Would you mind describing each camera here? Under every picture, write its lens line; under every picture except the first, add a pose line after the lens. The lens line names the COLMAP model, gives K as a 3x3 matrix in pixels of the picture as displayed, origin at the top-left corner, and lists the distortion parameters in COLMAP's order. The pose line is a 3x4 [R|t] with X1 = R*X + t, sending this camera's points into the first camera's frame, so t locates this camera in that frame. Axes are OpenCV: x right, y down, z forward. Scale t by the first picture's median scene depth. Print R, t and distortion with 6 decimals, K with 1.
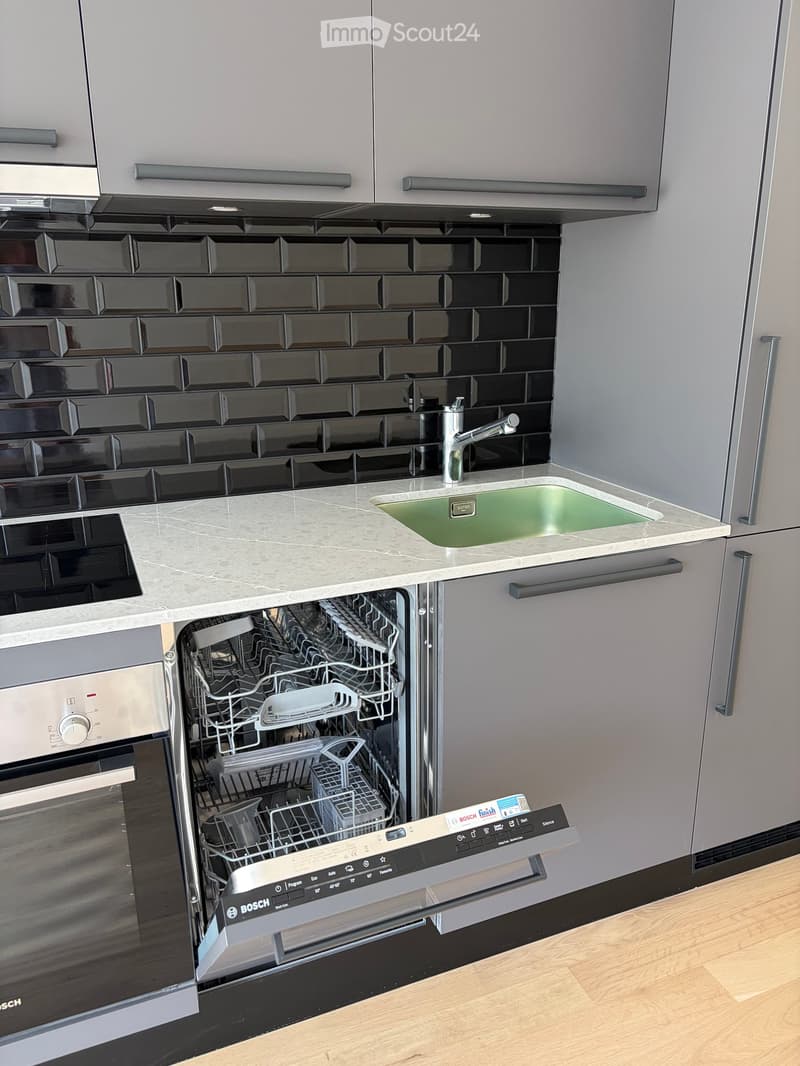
lens RADIAL K [[809.1, 0, 401.8], [0, 809.1, 540.4], [0, 0, 1]] dist [0.025752, -0.024633]
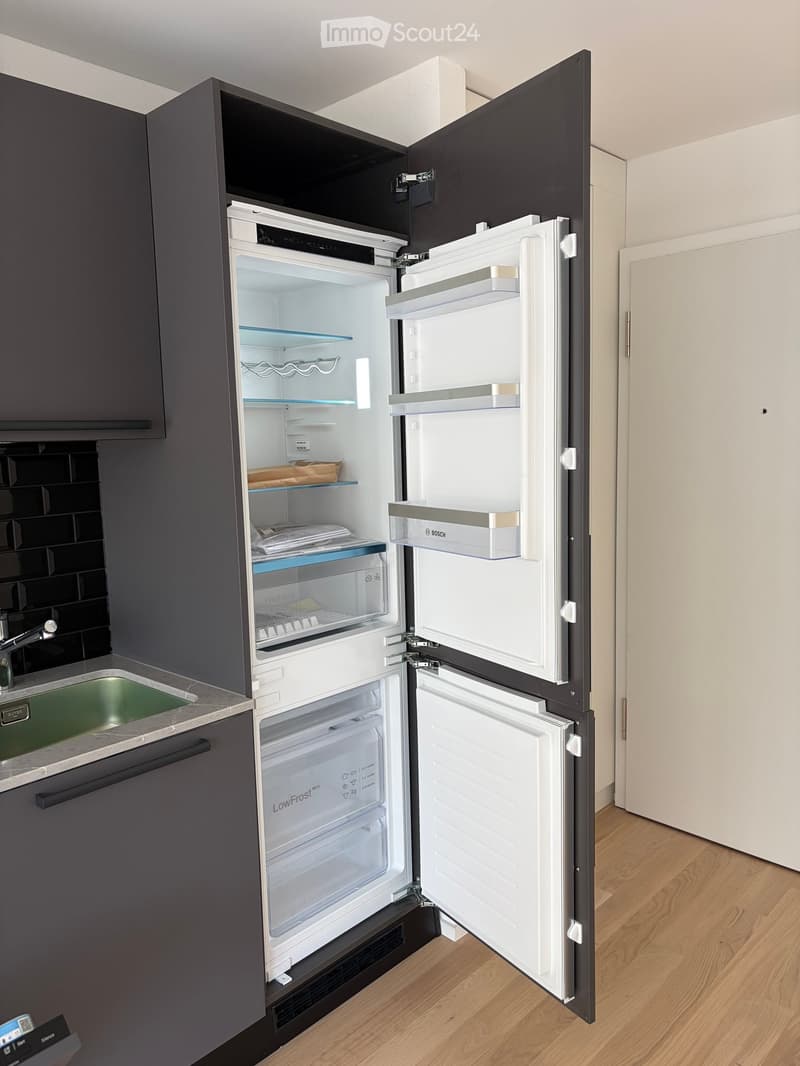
lens RADIAL K [[809.1, 0, 402.2], [0, 809.1, 530.8], [0, 0, 1]] dist [0.025752, -0.024633]
pose [[0.908178, -0.065642, 0.413405, 0.115045], [0.144845, 0.975895, -0.163243, -0.028653], [-0.392725, 0.208134, 0.895794, -0.141748]]
